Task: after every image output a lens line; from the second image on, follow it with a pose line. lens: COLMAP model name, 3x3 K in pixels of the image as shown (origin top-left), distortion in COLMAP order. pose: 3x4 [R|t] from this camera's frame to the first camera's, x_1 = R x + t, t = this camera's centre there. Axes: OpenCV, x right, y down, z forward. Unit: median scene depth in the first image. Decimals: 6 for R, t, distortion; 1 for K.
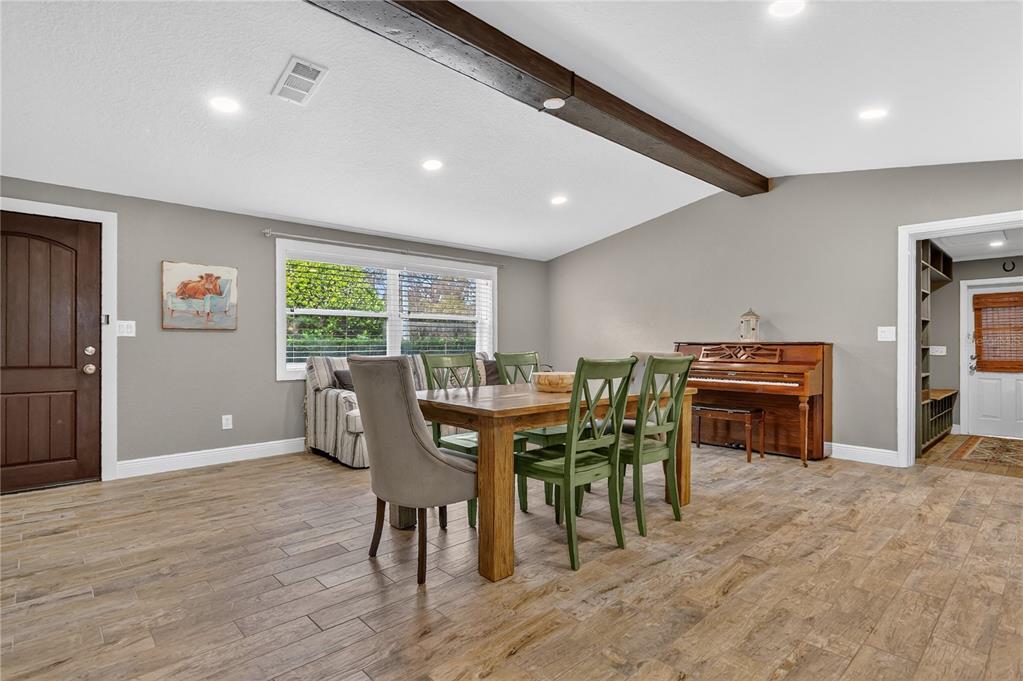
lens RADIAL K [[506.4, 0, 515.8], [0, 506.4, 344.0], [0, 0, 1]] dist [0.001275, -0.001048]
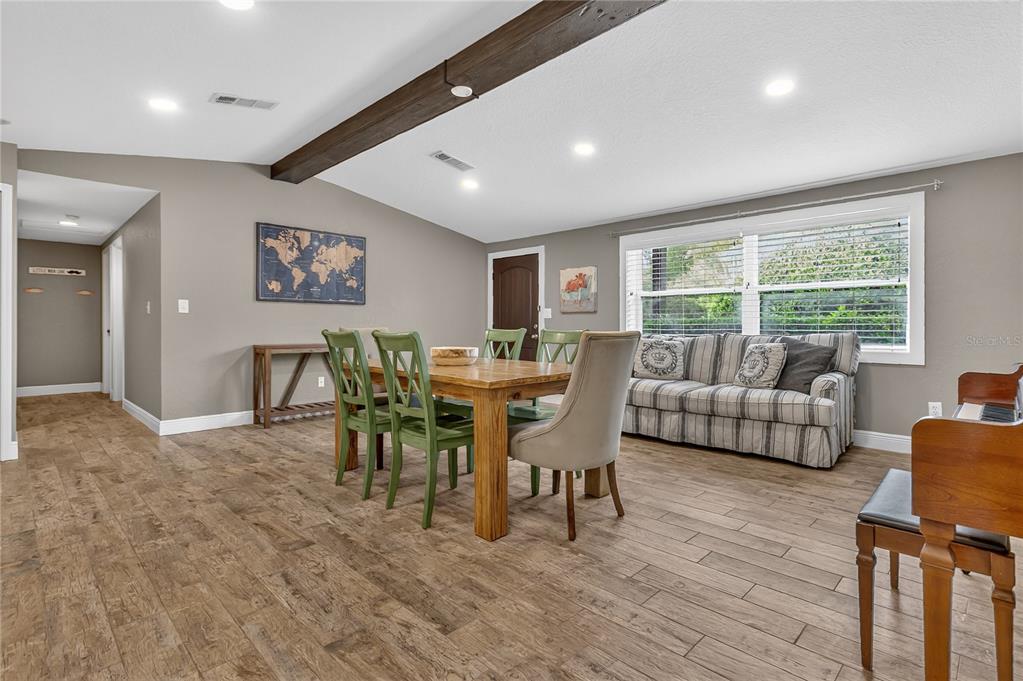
lens RADIAL K [[486.8, 0, 514.0], [0, 486.8, 333.2], [0, 0, 1]] dist [0.001967, 0.000256]
pose [[0.050223, 0.020563, -0.998526, 1.328527], [0.003291, 0.999779, 0.020755, 0.002957], [0.998733, -0.004328, 0.050144, 1.285887]]
